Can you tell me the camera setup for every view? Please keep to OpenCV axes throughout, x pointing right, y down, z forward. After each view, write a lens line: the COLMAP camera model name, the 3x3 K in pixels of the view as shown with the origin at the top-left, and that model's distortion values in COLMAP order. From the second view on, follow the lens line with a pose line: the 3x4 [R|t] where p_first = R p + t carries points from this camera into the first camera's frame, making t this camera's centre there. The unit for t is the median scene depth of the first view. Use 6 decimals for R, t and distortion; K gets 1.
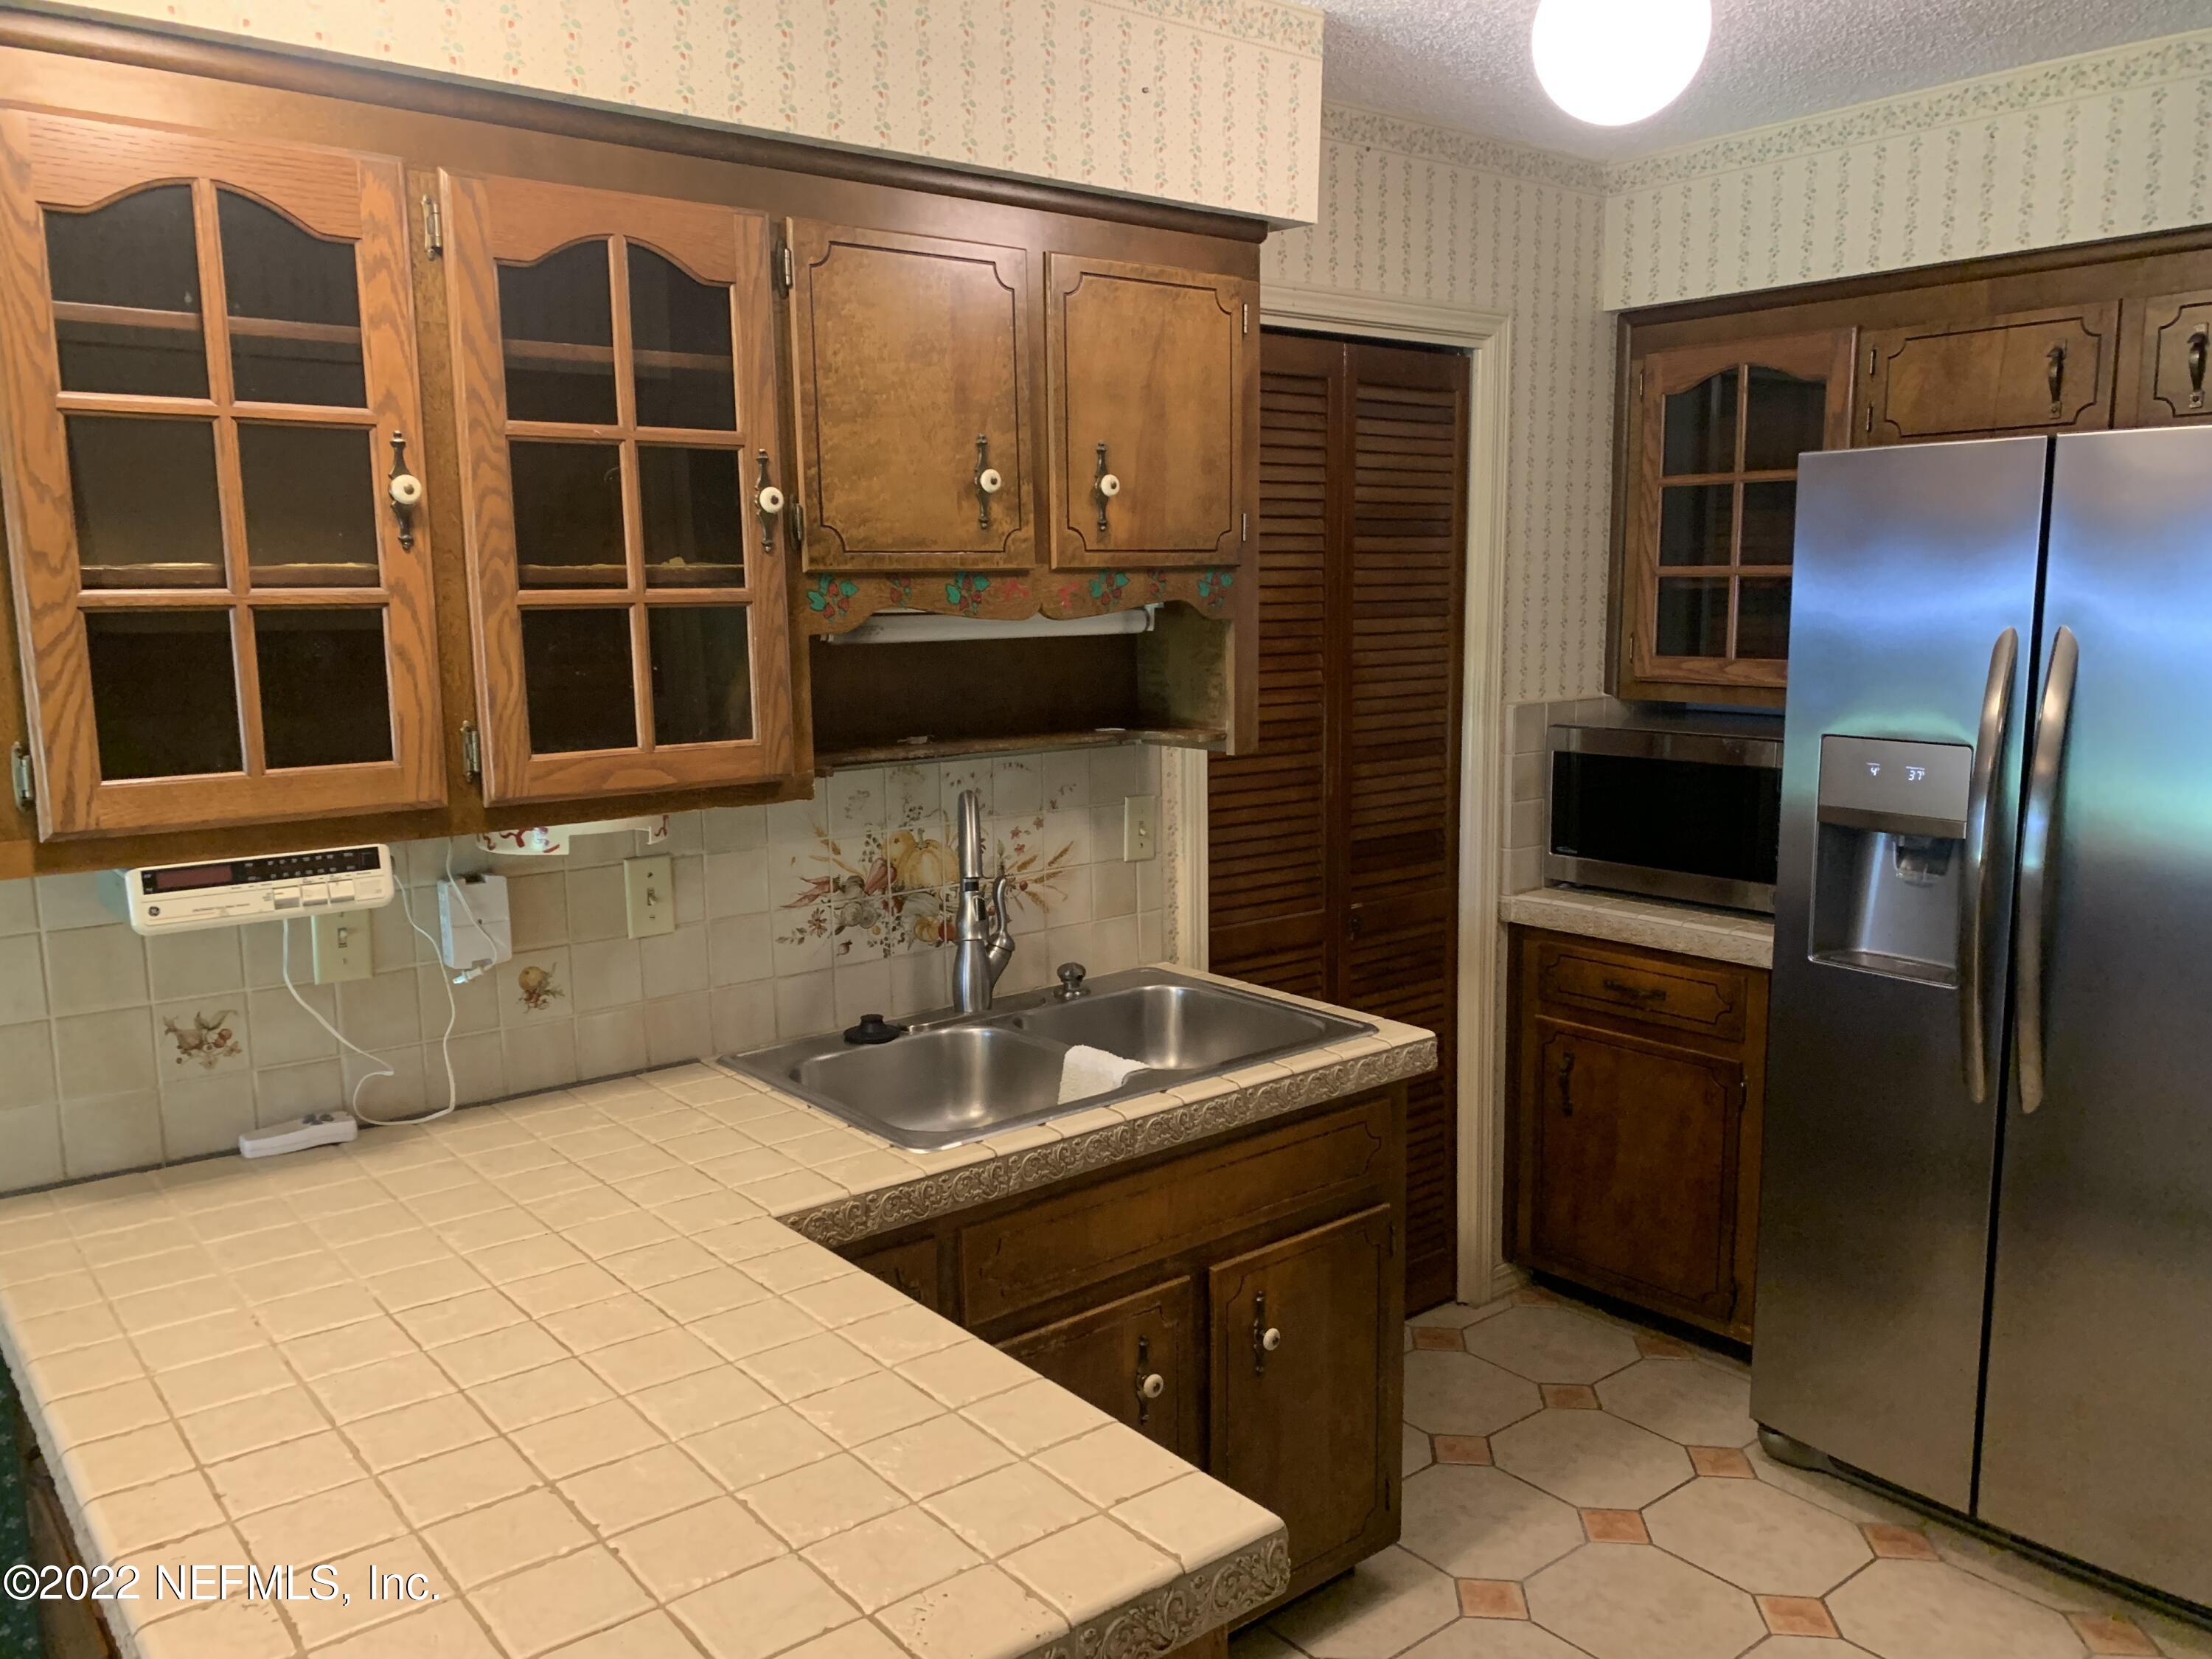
lens RADIAL K [[1680.0, 0, 1118.3], [0, 1680.0, 835.6], [0, 0, 1]] dist [0.019665, -0.019178]
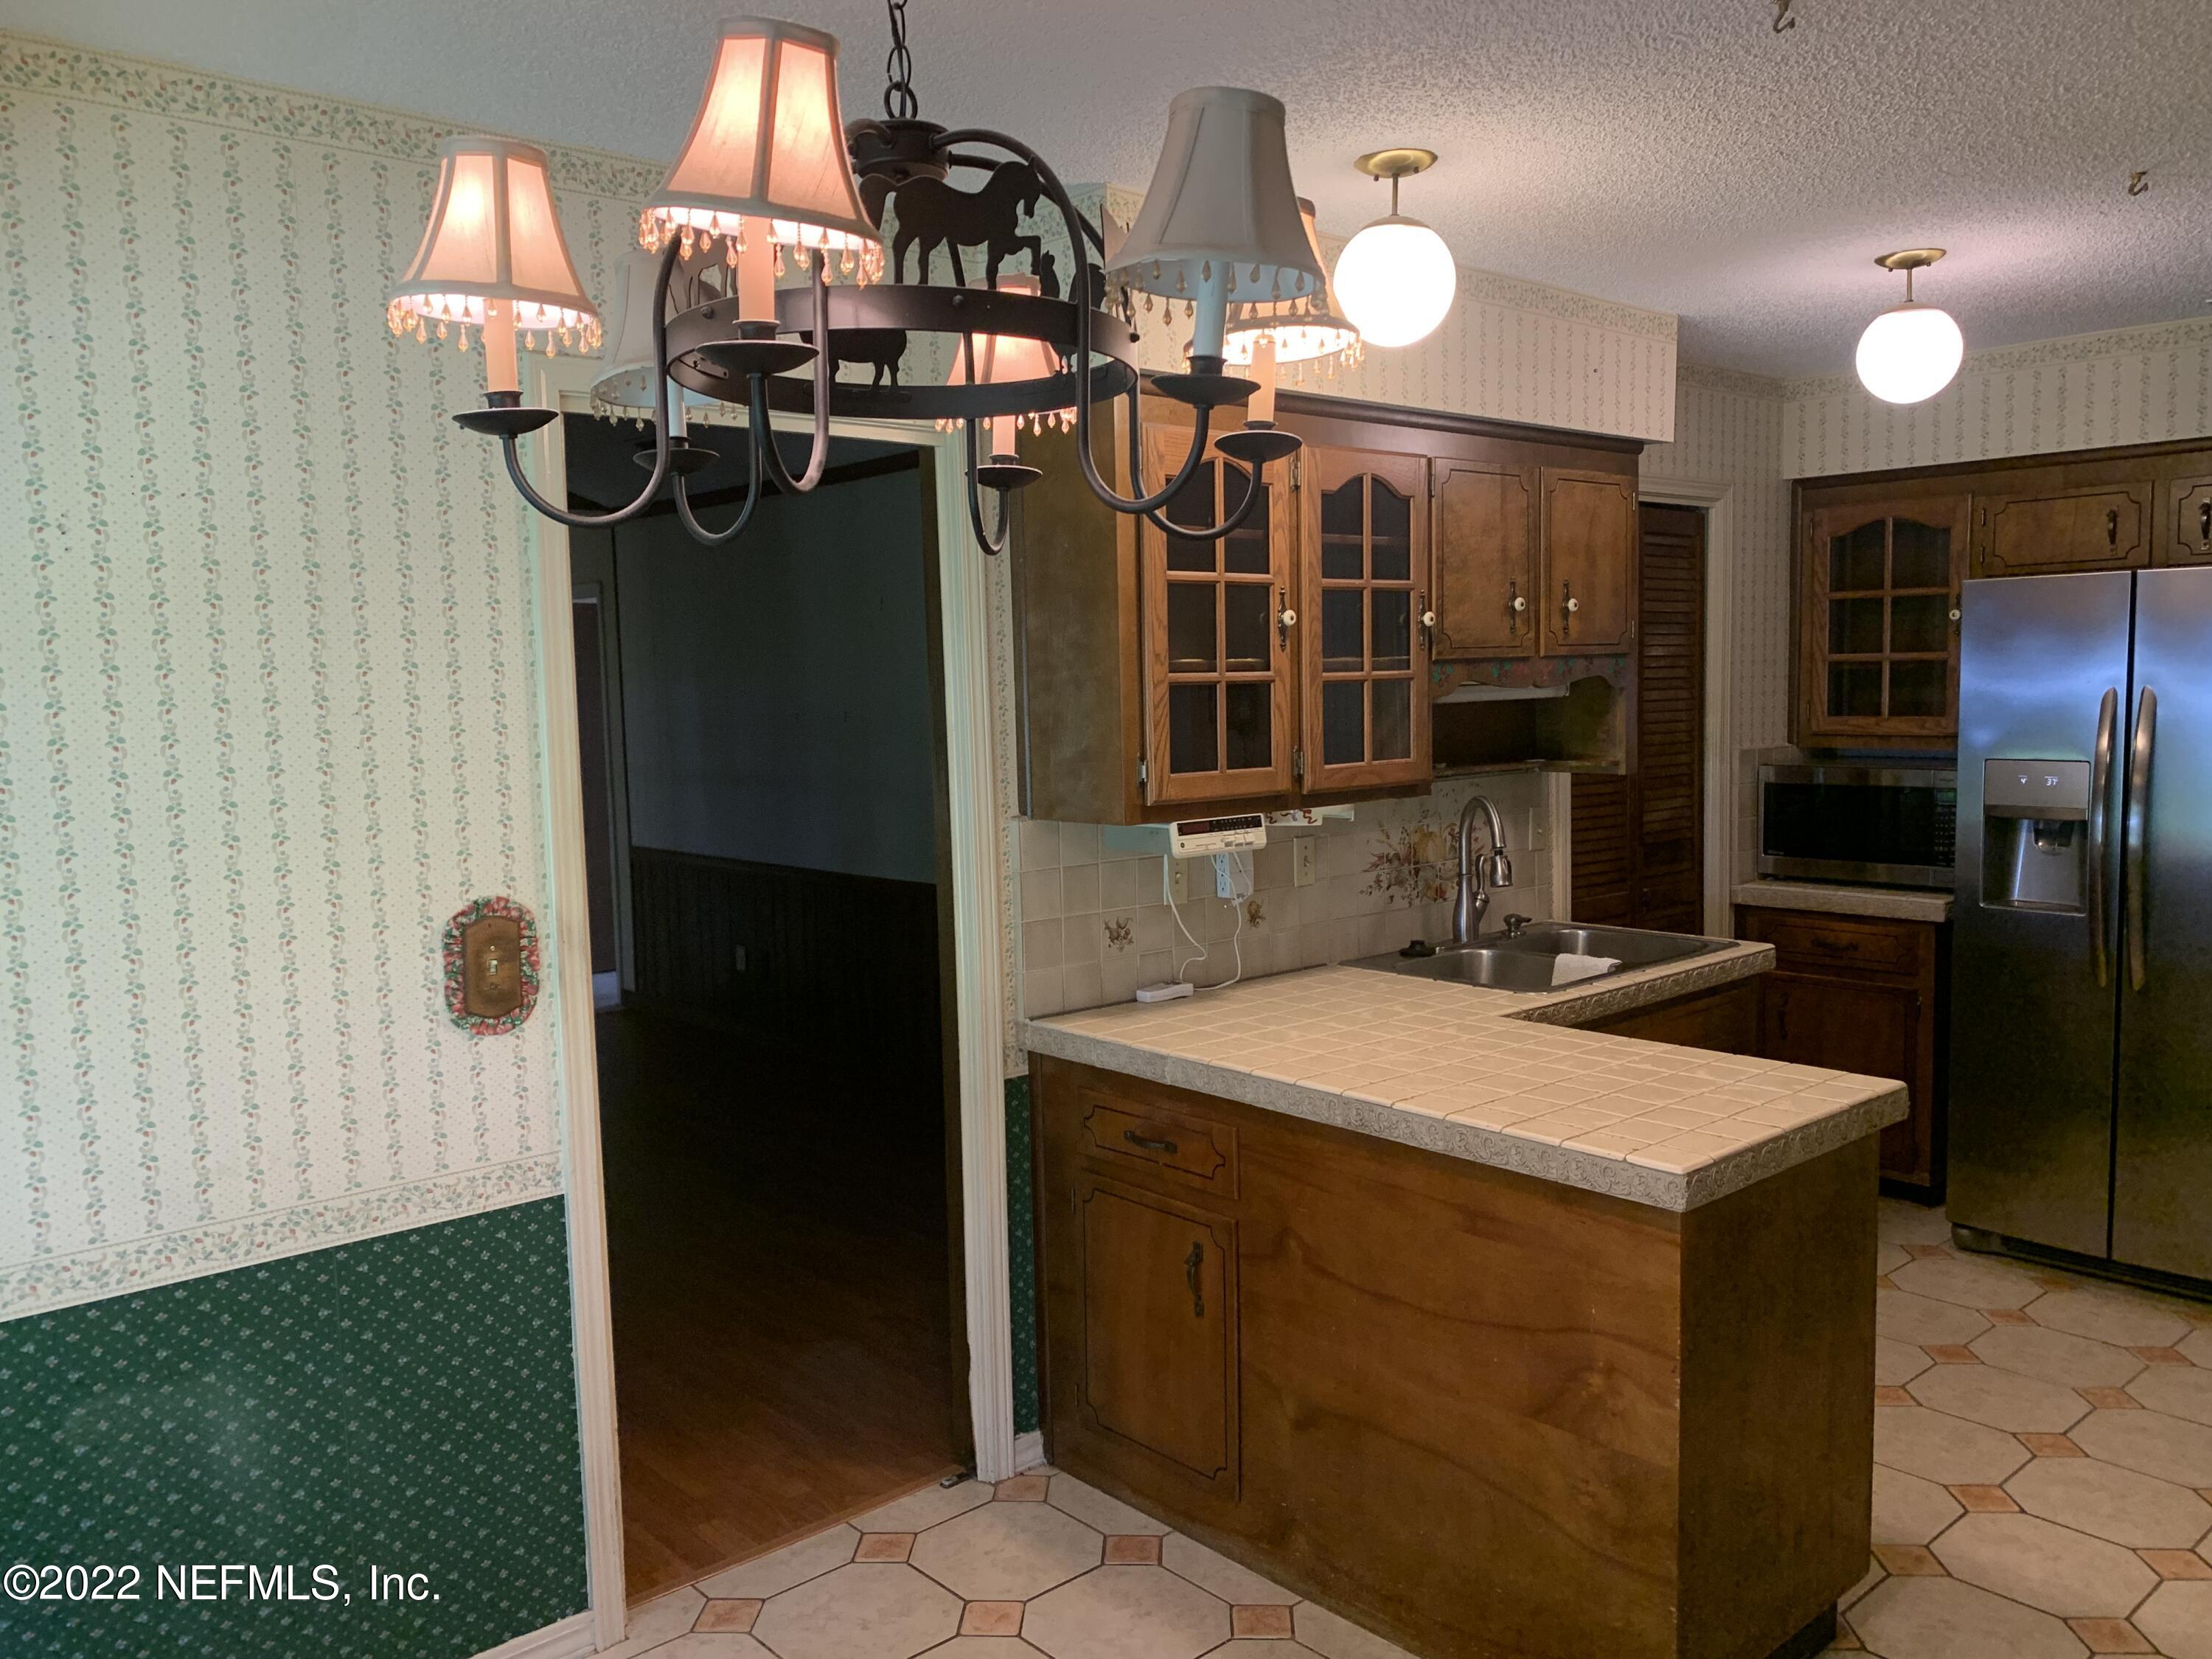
lens RADIAL K [[1680.0, 0, 1117.9], [0, 1680.0, 827.5], [0, 0, 1]] dist [0.019665, -0.019178]
pose [[0.999058, -0.013187, 0.041353, -0.438532], [0.015685, 0.998033, -0.060694, 0.083123], [-0.040472, 0.061285, 0.997299, -0.506560]]
